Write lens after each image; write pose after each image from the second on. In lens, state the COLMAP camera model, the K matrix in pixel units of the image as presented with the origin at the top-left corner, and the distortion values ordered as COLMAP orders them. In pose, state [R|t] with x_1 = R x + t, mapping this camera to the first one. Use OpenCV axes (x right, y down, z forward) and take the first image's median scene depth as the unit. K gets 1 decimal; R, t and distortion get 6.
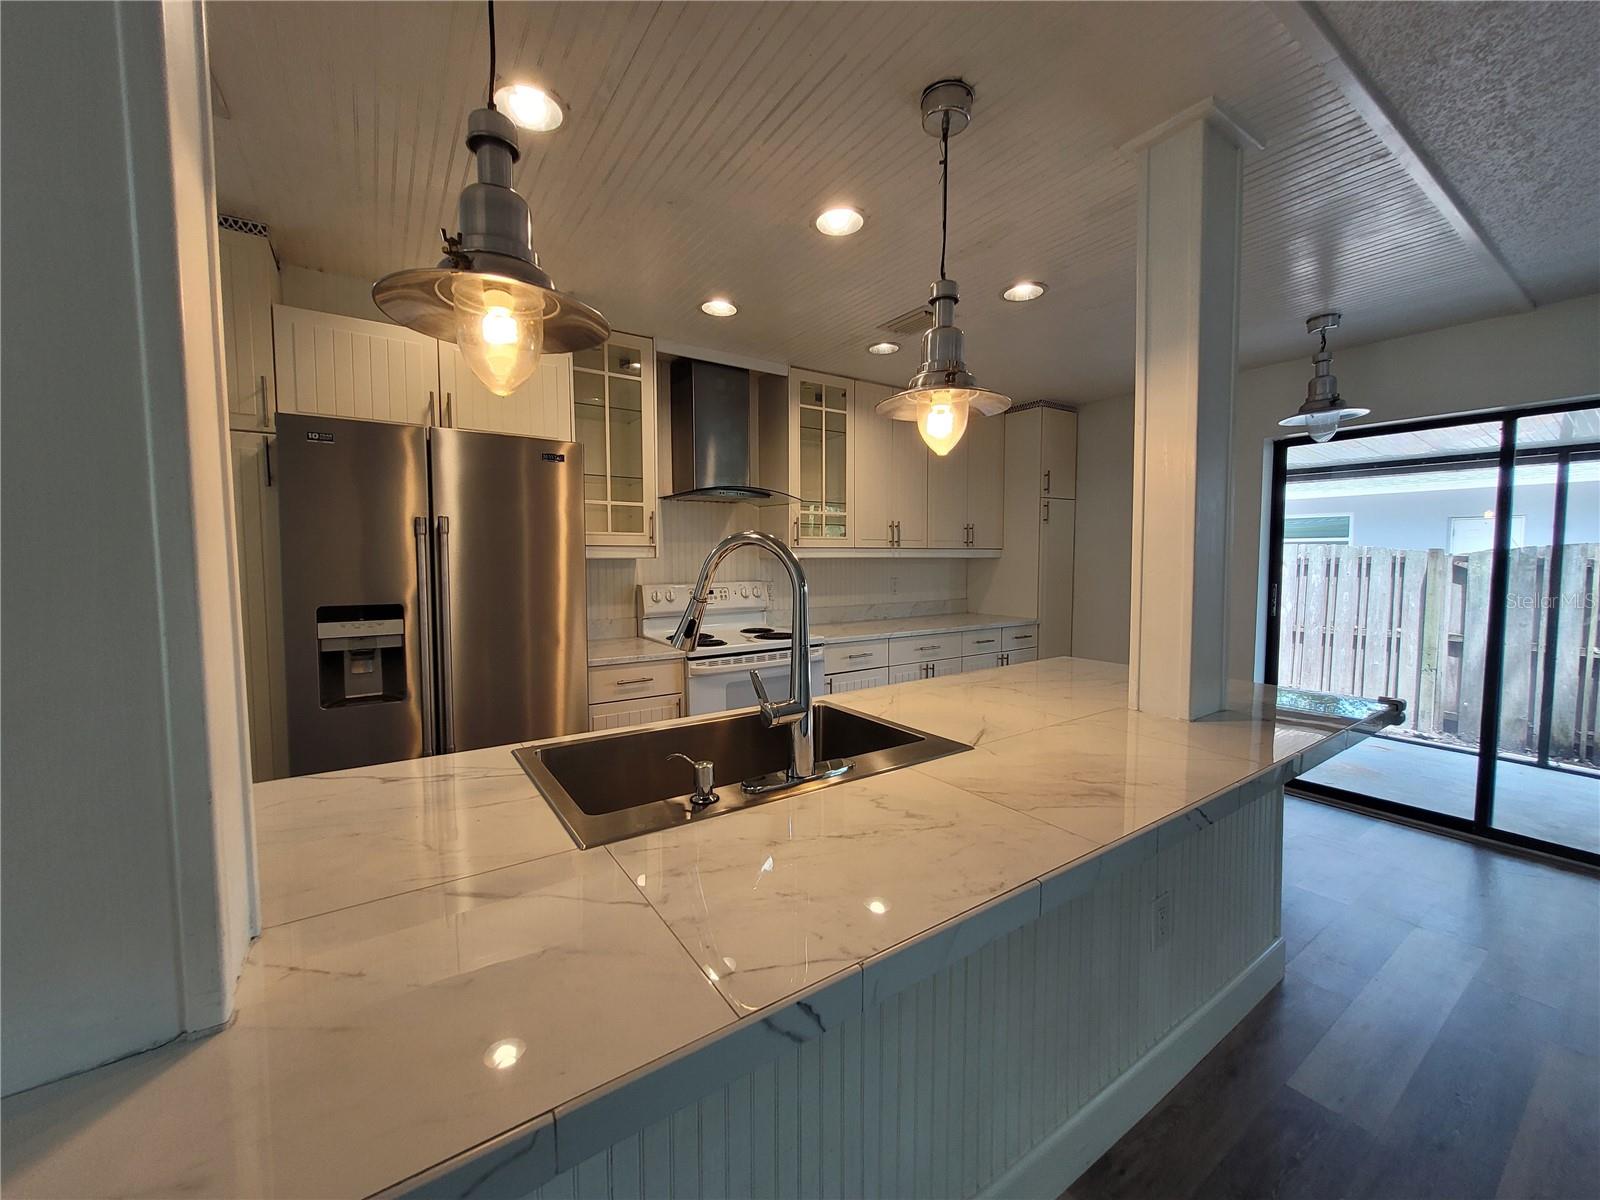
lens RADIAL K [[631.1, 0, 807.2], [0, 631.1, 587.2], [0, 0, 1]] dist [0.001425, 0.000816]
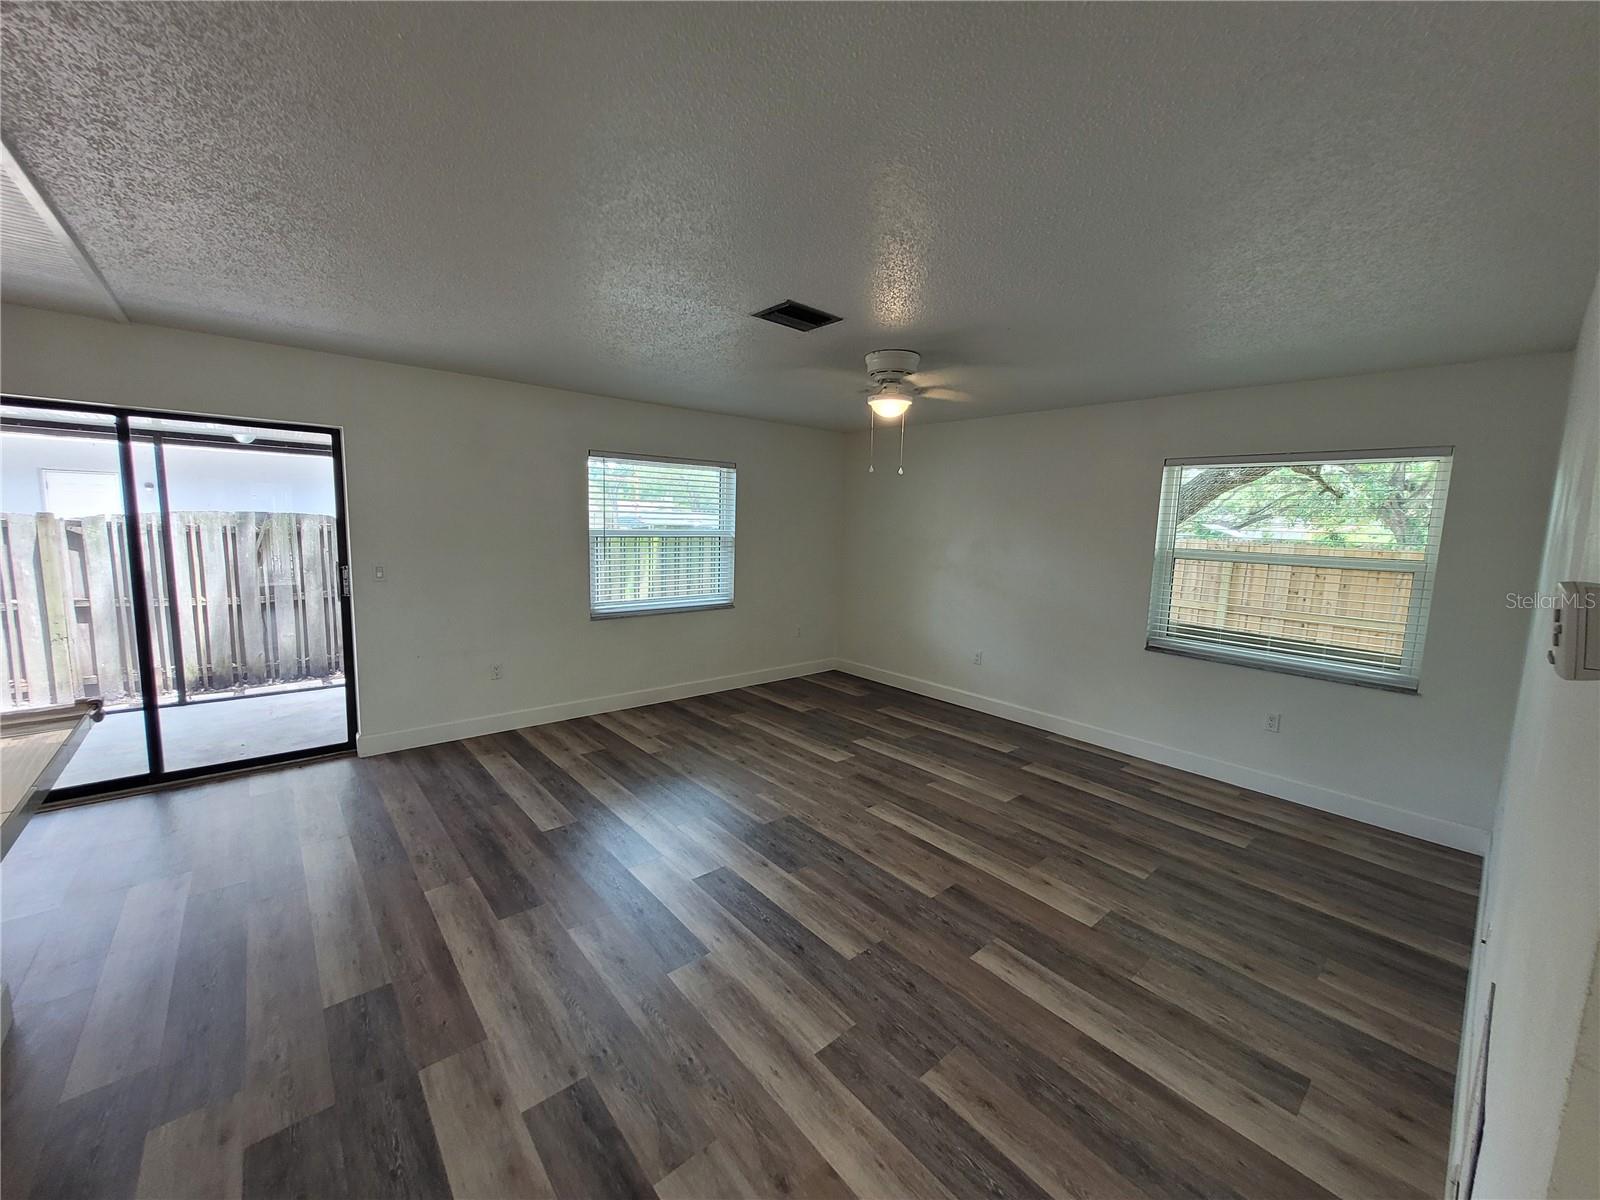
lens RADIAL K [[631.1, 0, 802.4], [0, 631.1, 587.3], [0, 0, 1]] dist [0.001425, 0.000816]
pose [[-0.106824, -0.122324, 0.986725, -0.104949], [0.023792, 0.991805, 0.125529, -0.052105], [-0.993993, 0.036886, -0.103038, -0.044277]]
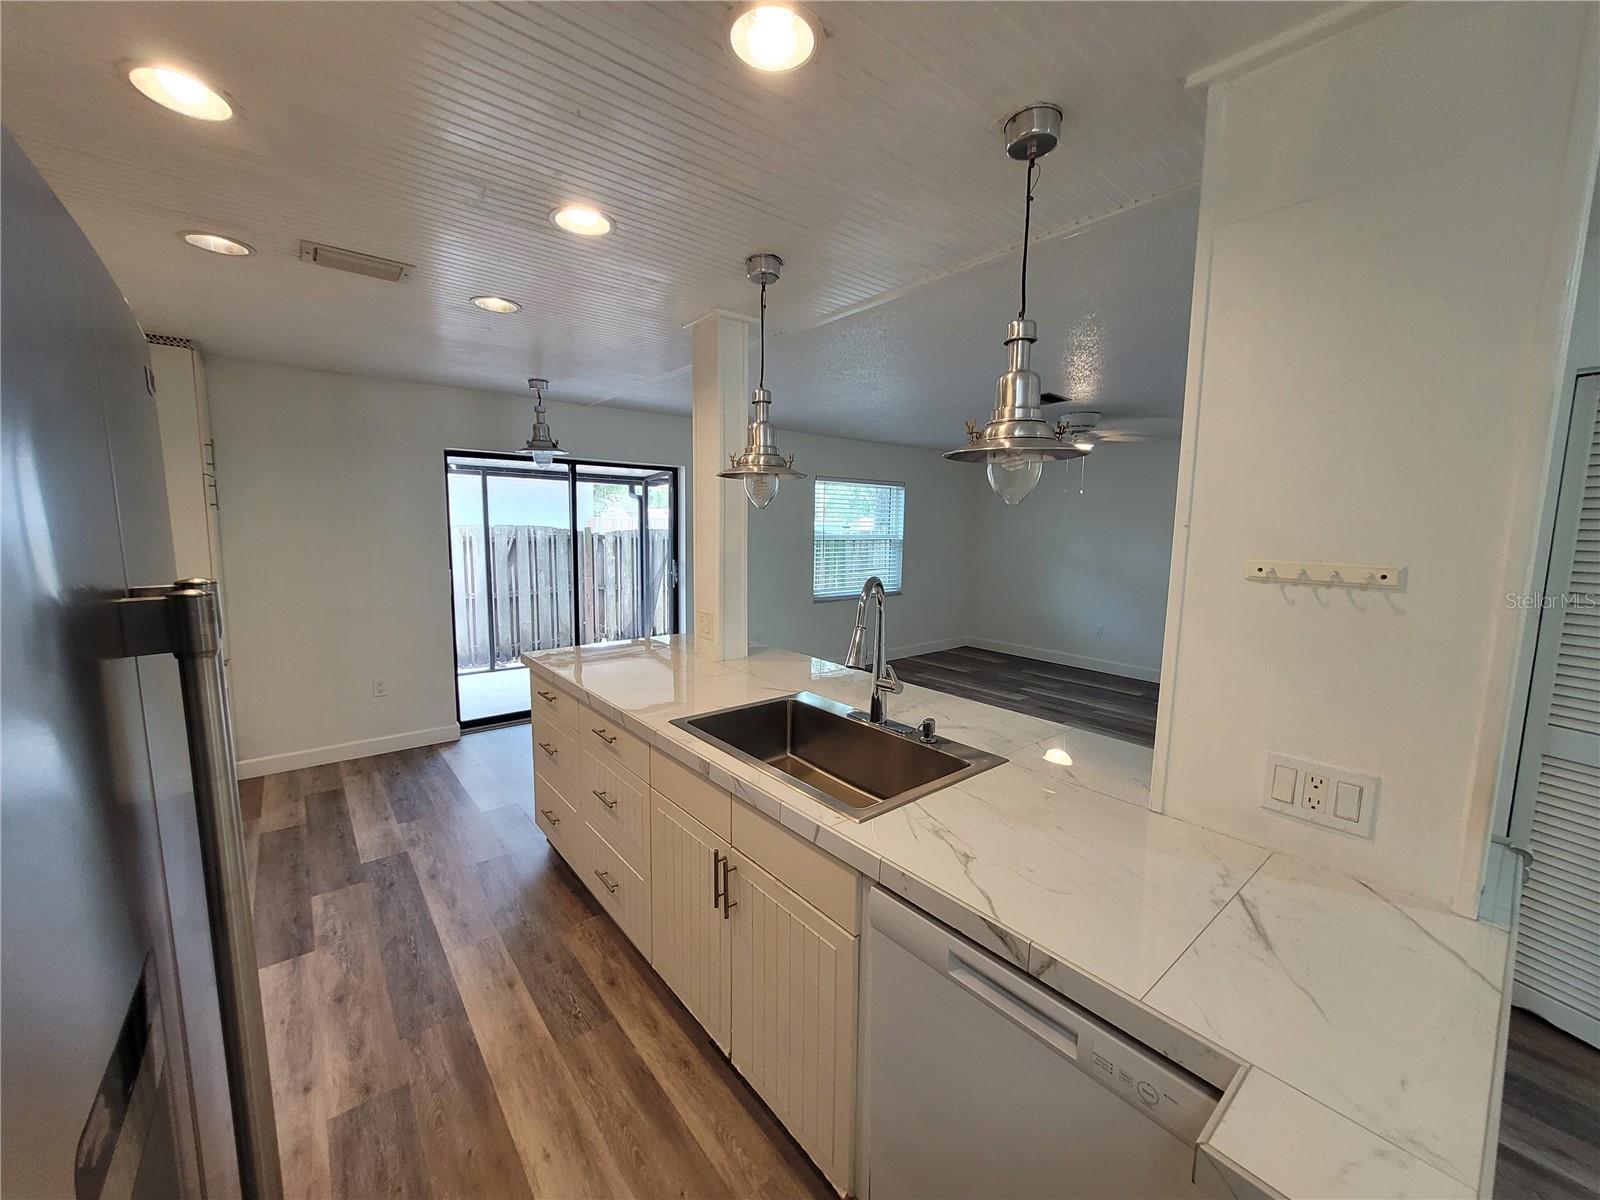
lens RADIAL K [[631.1, 0, 803.9], [0, 631.1, 585.9], [0, 0, 1]] dist [0.001425, 0.000816]
pose [[-0.079392, -0.113190, 0.990396, -0.507377], [0.038419, 0.992447, 0.116504, -0.082419], [-0.996103, 0.047299, -0.074443, 0.417478]]
